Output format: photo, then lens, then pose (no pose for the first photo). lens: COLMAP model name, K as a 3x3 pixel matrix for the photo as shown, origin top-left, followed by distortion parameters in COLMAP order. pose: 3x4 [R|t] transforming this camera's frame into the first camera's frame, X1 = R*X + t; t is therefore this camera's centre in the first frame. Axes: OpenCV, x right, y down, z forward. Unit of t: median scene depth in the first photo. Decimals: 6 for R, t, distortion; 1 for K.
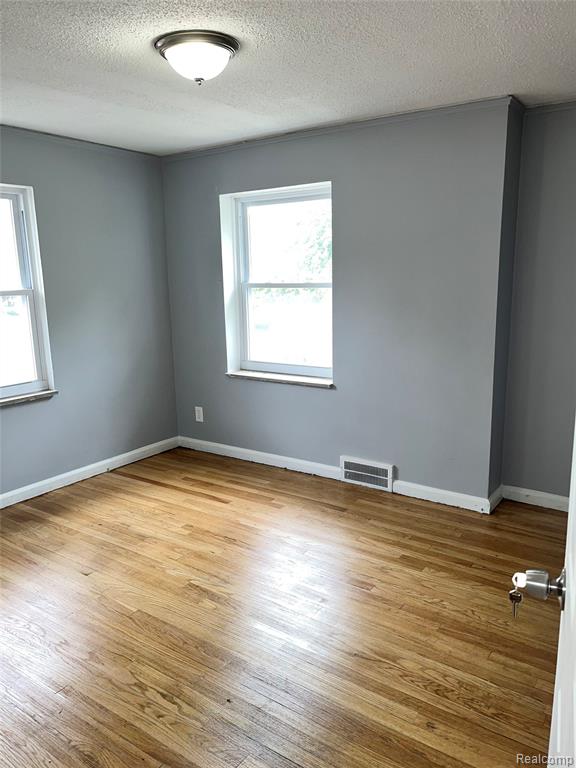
lens RADIAL K [[583.6, 0, 294.7], [0, 583.6, 383.8], [0, 0, 1]] dist [0.068401, -0.118630]
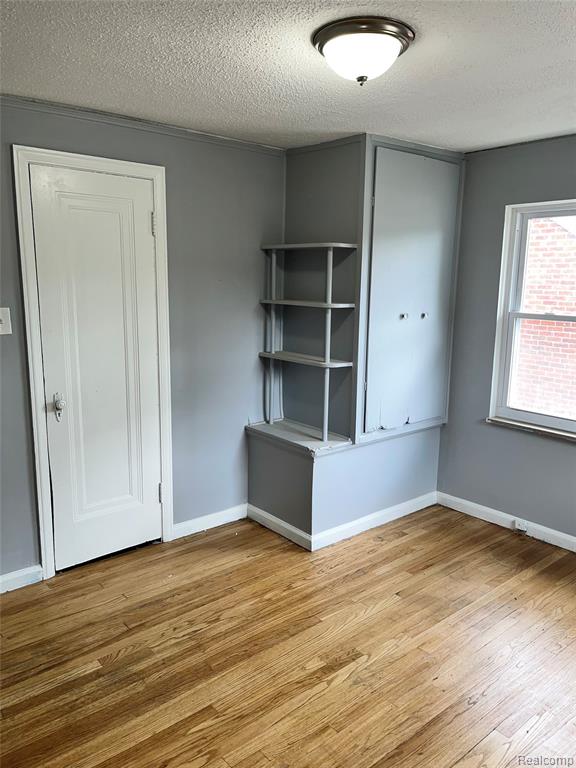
lens RADIAL K [[583.6, 0, 294.7], [0, 583.6, 383.8], [0, 0, 1]] dist [0.068401, -0.118630]
pose [[-0.251196, 0.197142, -0.947647, 0.669380], [-0.210143, 0.944580, 0.252207, -0.271310], [0.944849, 0.262495, -0.195847, 1.084272]]
